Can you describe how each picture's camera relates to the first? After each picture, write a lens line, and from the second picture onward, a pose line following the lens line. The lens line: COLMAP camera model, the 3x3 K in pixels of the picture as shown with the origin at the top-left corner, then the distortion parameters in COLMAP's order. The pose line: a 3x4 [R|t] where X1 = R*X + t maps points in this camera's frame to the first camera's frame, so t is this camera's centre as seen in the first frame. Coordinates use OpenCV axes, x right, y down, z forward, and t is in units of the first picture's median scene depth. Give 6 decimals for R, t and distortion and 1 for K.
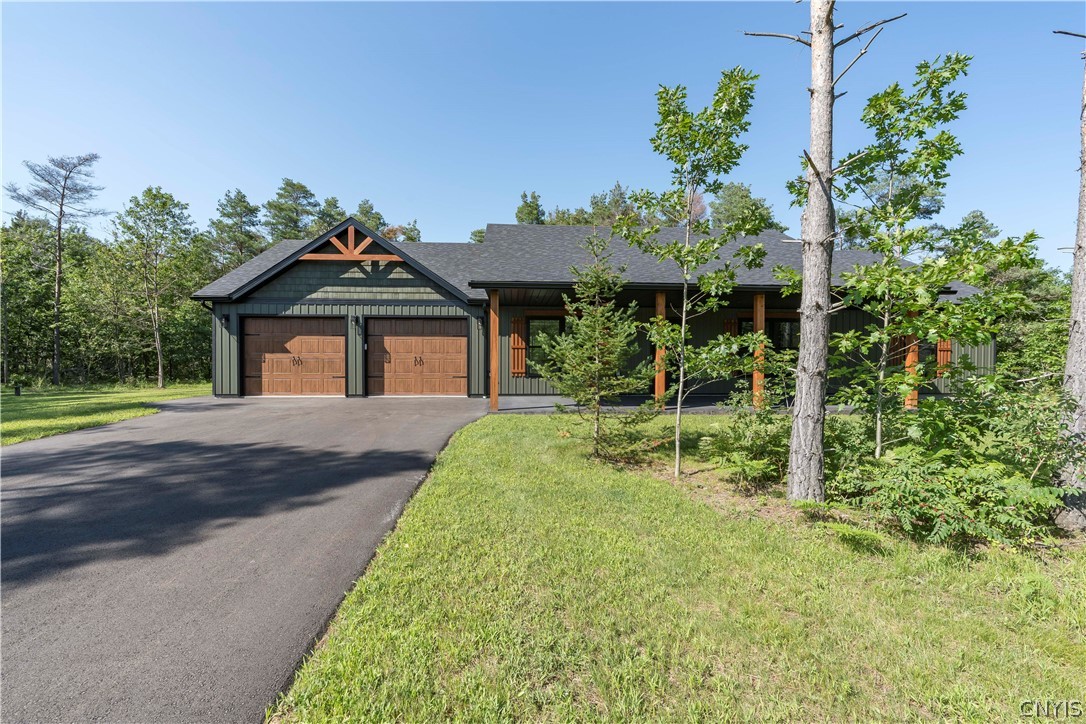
lens RADIAL K [[493.9, 0, 543.0], [0, 493.9, 362.0], [0, 0, 1]] dist [-0.004719, 0.000319]
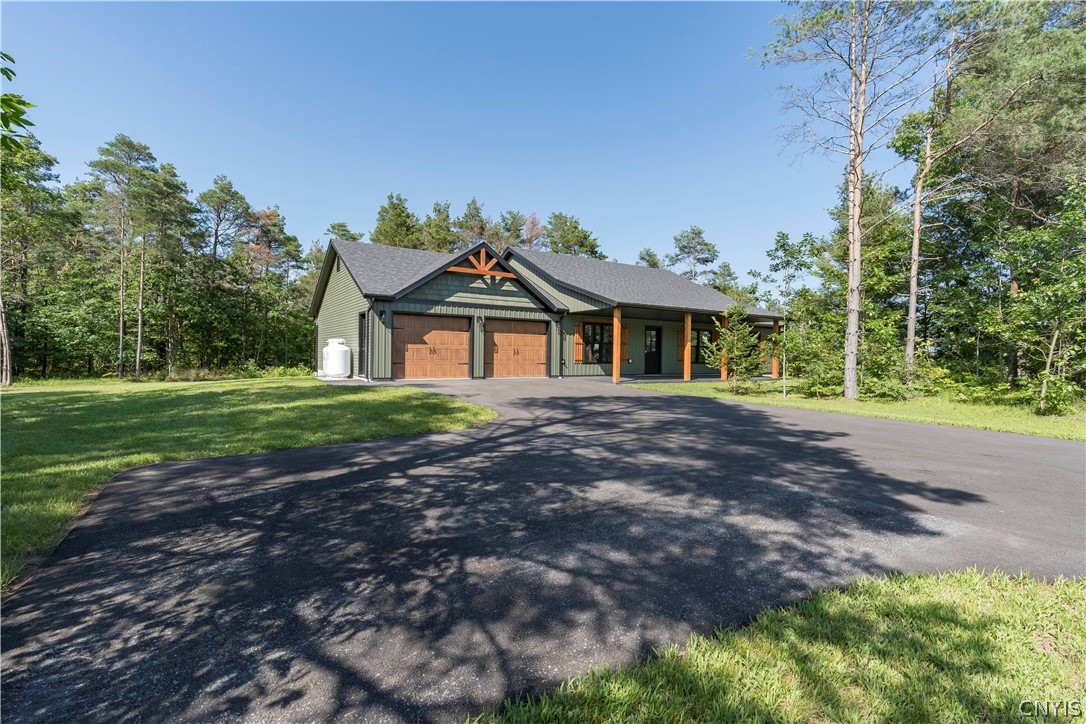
lens RADIAL K [[493.9, 0, 543.0], [0, 493.9, 362.0], [0, 0, 1]] dist [-0.004719, 0.000319]
pose [[0.871549, 0.001056, 0.490307, -0.867940], [-0.003706, 0.999983, 0.004433, 0.019699], [-0.490294, -0.005680, 0.871538, -0.216907]]
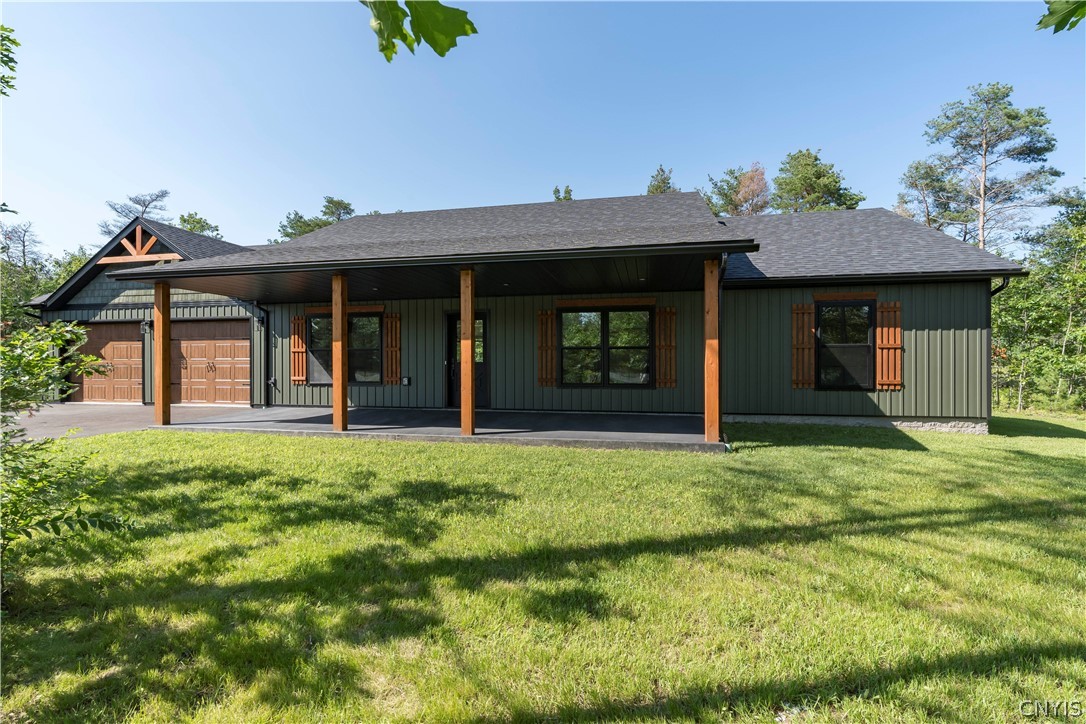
lens RADIAL K [[493.9, 0, 543.0], [0, 493.9, 362.0], [0, 0, 1]] dist [-0.004719, 0.000319]
pose [[0.961688, -0.004673, -0.274106, 0.606111], [0.000911, 0.999904, -0.013851, 0.001765], [0.274145, 0.013071, 0.961600, 0.292501]]
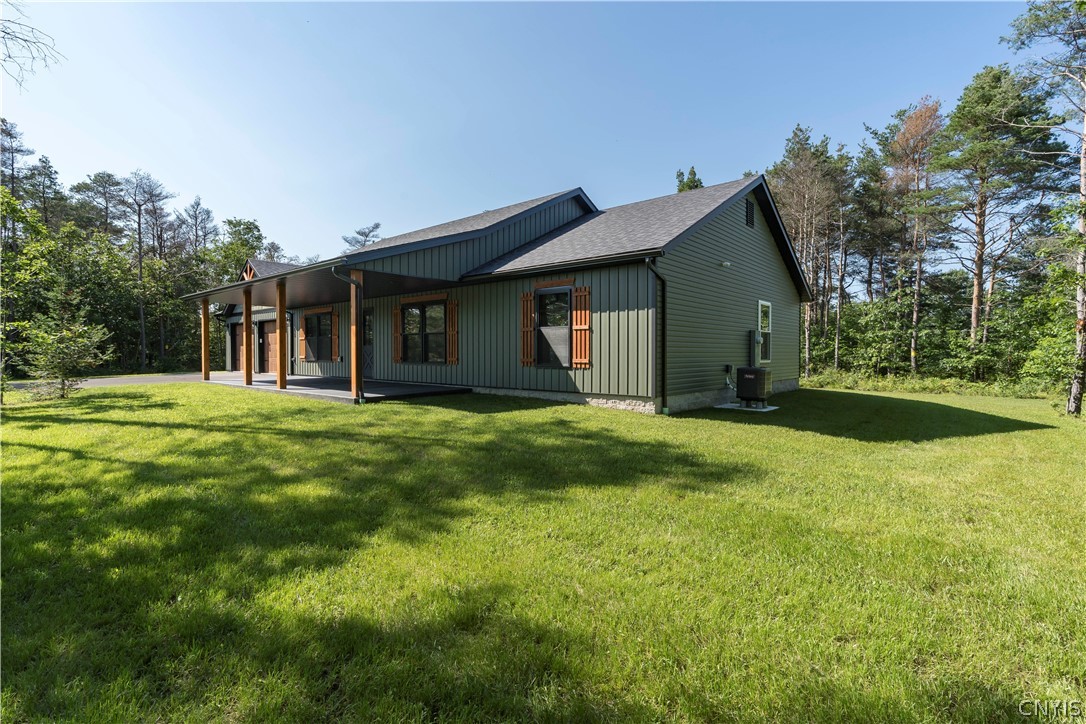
lens RADIAL K [[500.1, 0, 543.0], [0, 500.1, 362.0], [0, 0, 1]] dist [0.001382, 0.000304]
pose [[0.714877, 0.011344, -0.699158, 1.352665], [-0.009275, 0.999934, 0.006740, 0.017274], [0.699189, 0.001667, 0.714935, 0.505966]]
